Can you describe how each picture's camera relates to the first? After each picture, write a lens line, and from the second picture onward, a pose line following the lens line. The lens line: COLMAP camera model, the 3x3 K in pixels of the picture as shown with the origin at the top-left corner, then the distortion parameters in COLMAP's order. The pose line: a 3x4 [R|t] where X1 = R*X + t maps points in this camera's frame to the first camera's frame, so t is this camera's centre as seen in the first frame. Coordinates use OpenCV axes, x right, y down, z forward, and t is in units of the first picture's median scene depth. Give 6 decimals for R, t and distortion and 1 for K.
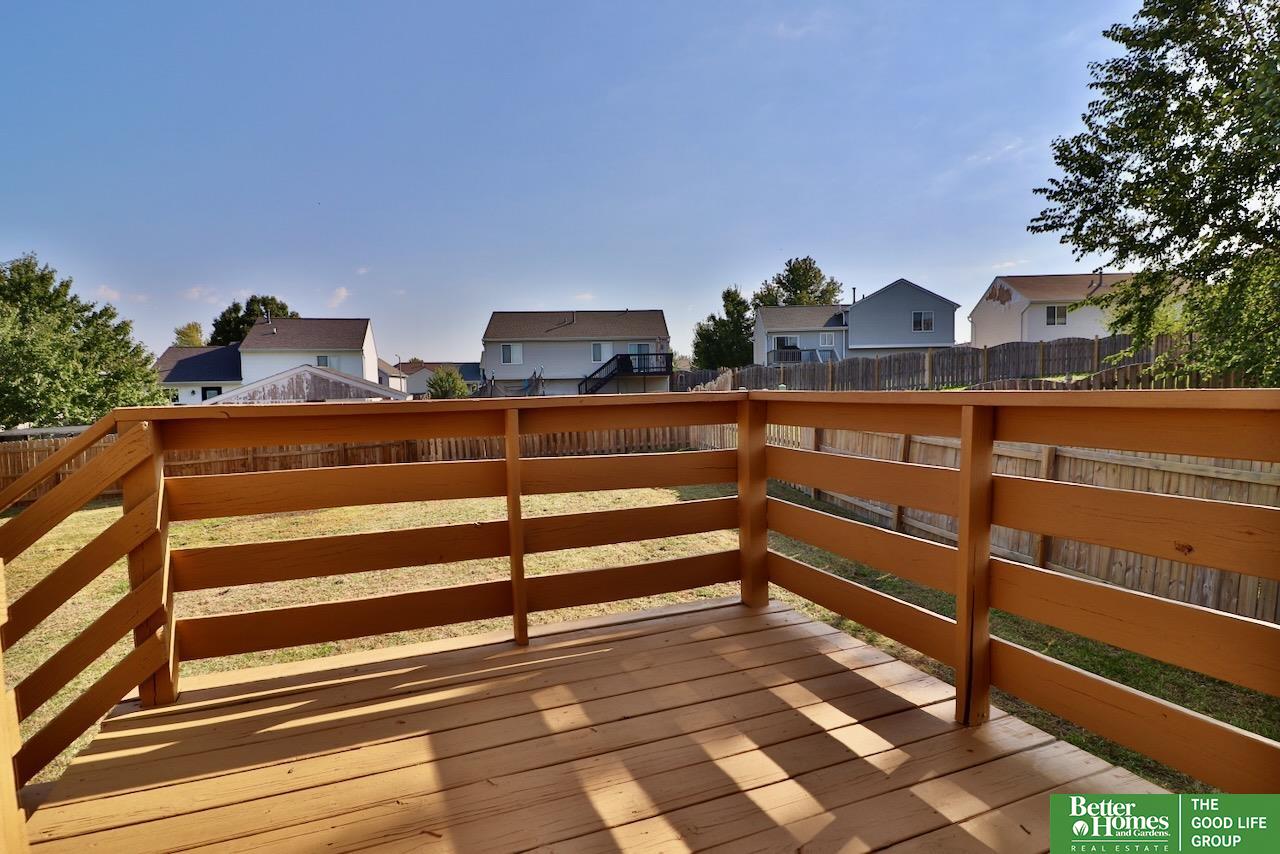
lens RADIAL K [[669.7, 0, 640.0], [0, 669.7, 427.0], [0, 0, 1]] dist [-0.000861, -0.001201]
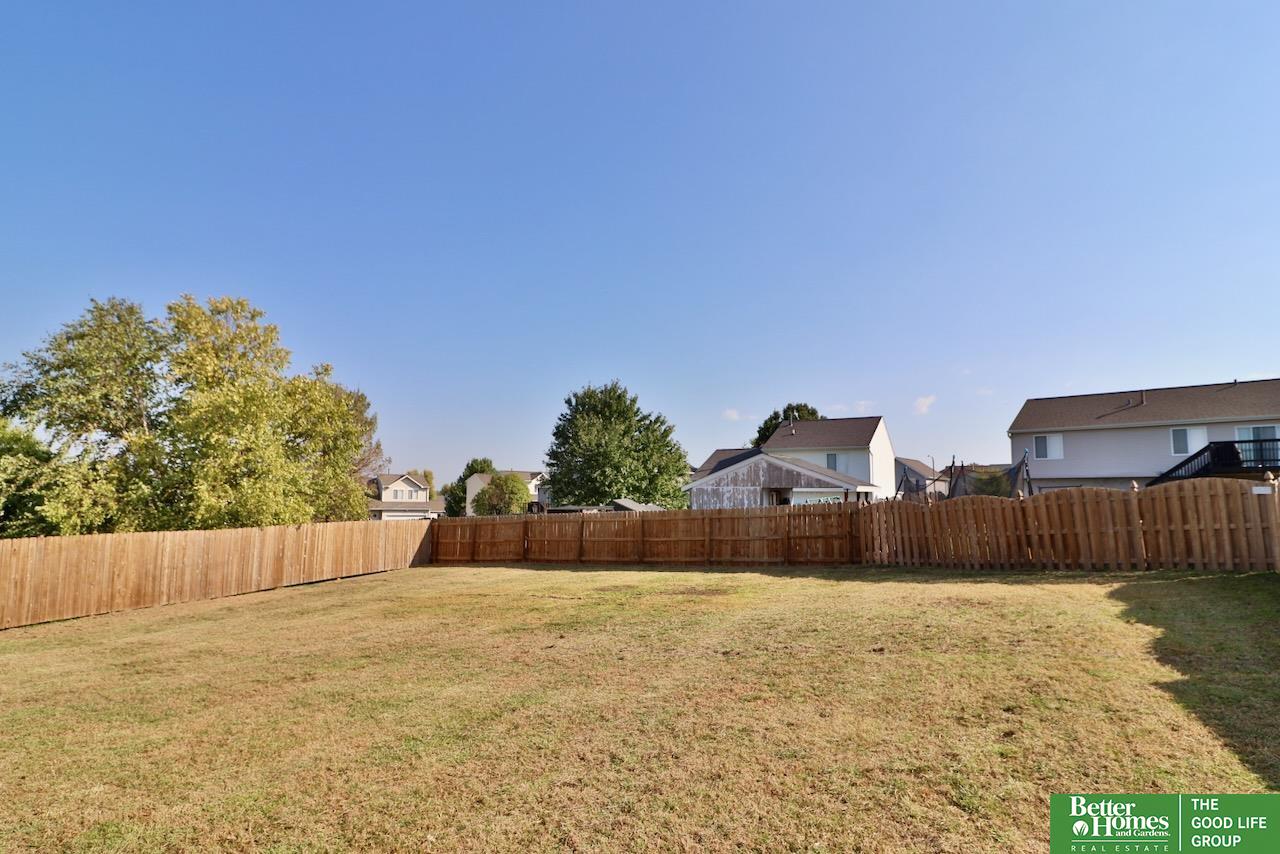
lens RADIAL K [[669.7, 0, 640.0], [0, 669.7, 427.0], [0, 0, 1]] dist [-0.000861, -0.001201]
pose [[0.694335, -0.054360, -0.717596, 0.080882], [-0.061464, 0.989020, -0.134393, 0.012477], [0.717022, 0.137420, 0.683370, 0.113011]]
